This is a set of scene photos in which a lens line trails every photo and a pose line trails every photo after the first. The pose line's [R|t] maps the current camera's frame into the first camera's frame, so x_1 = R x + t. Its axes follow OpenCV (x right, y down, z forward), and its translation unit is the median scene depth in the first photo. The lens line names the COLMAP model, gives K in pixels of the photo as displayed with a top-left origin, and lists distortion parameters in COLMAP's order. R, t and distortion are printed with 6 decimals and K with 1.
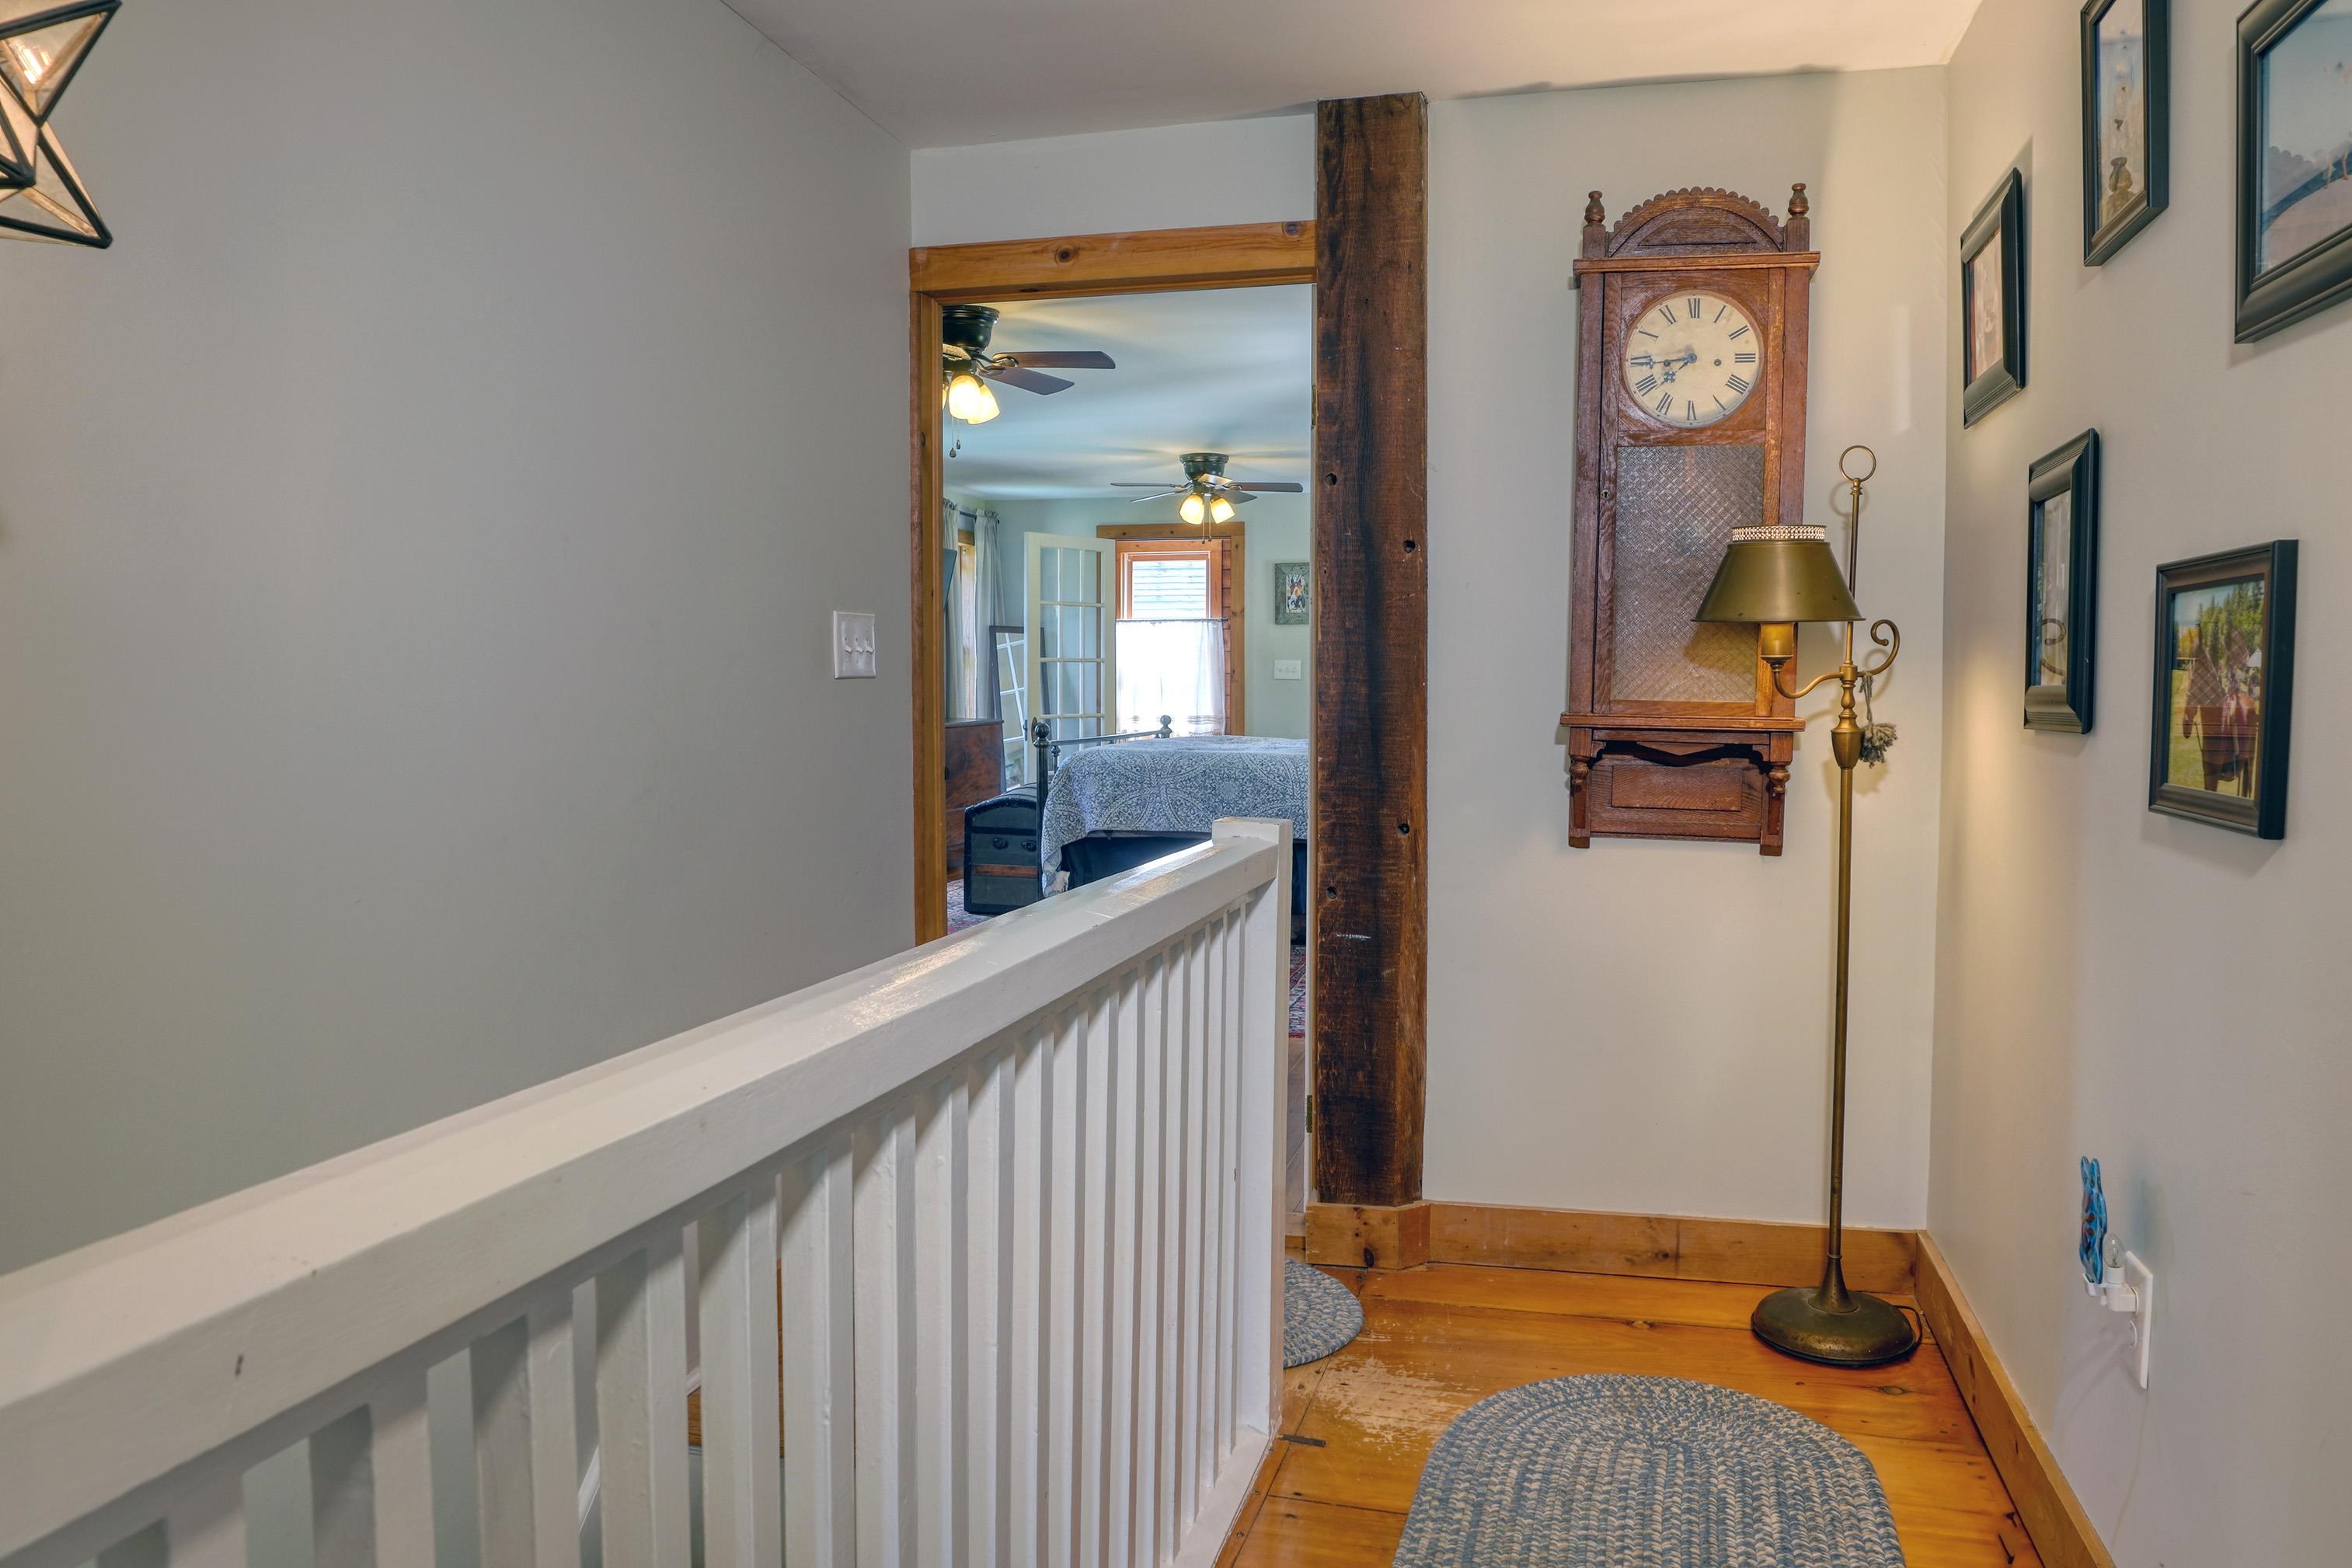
lens RADIAL K [[1671.5, 0, 1177.9], [0, 1671.5, 792.0], [0, 0, 1]] dist [-0.077626, 0.035429]
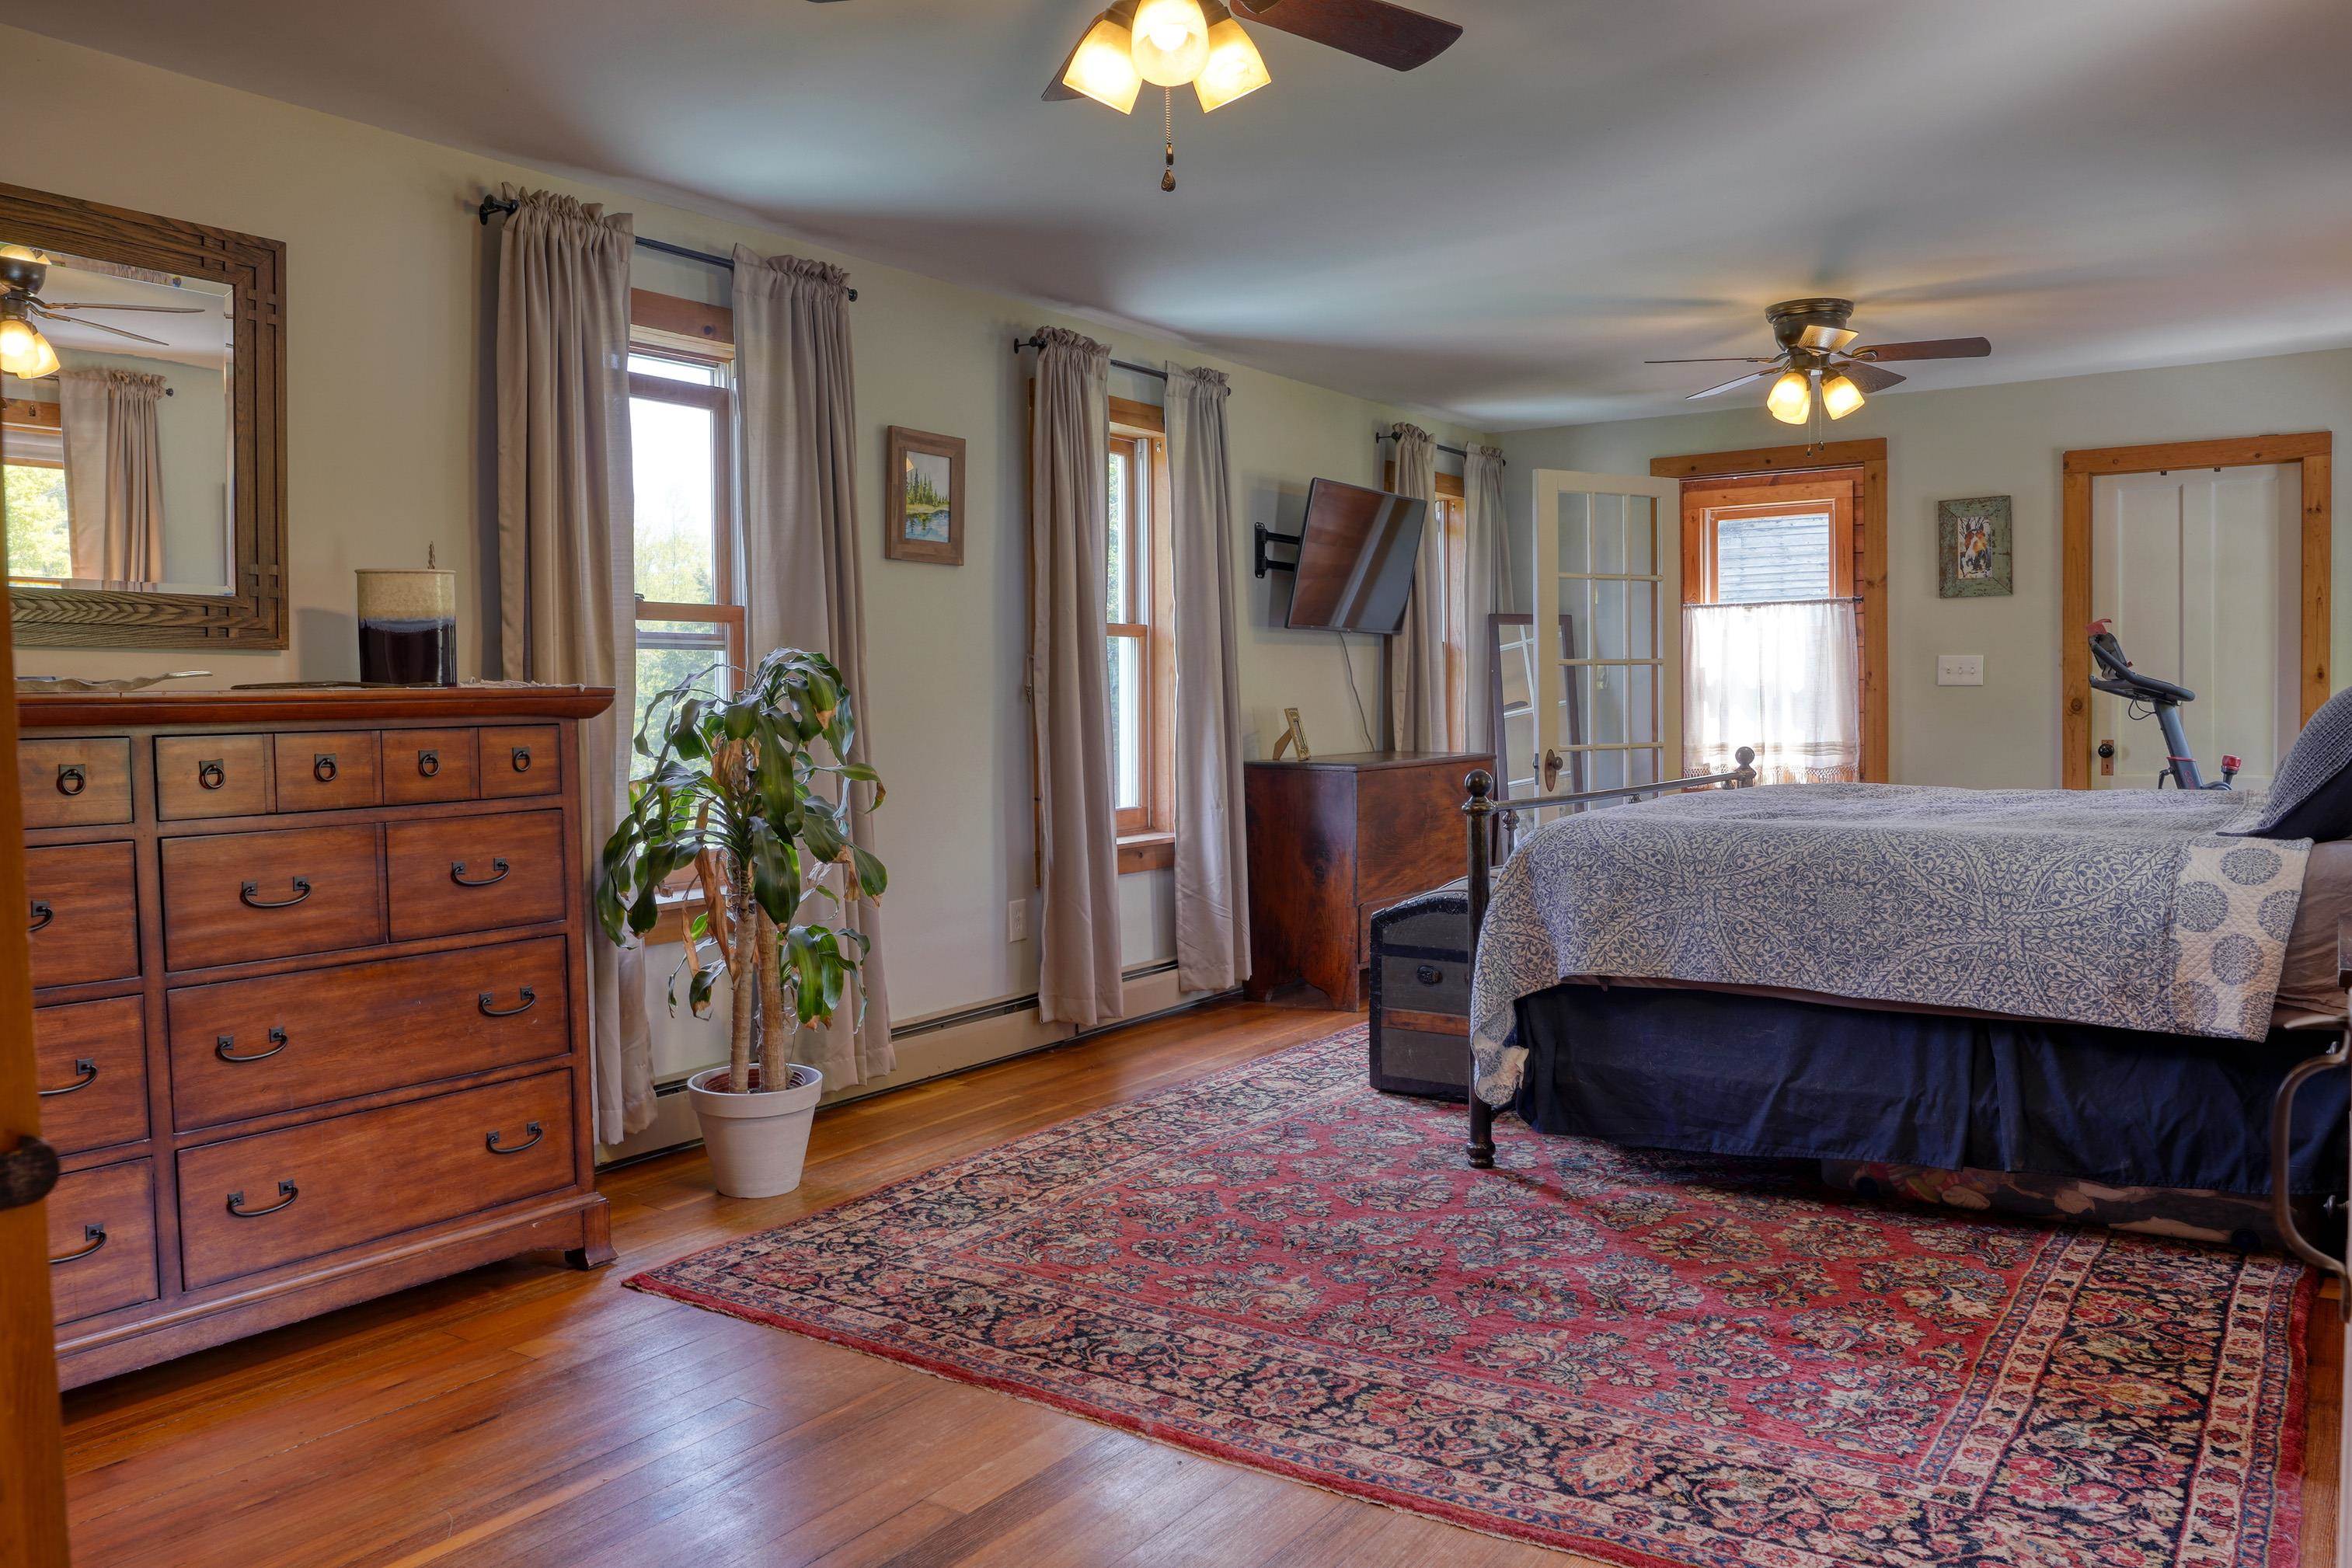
lens RADIAL K [[1737.7, 0, 1176.0], [0, 1737.7, 784.0], [0, 0, 1]] dist [-0.064530, -0.000182]
pose [[0.936524, 0.000268, -0.350602, 0.016706], [-0.006742, 0.999829, -0.017244, -0.019050], [0.350538, 0.018513, 0.936366, 0.321935]]
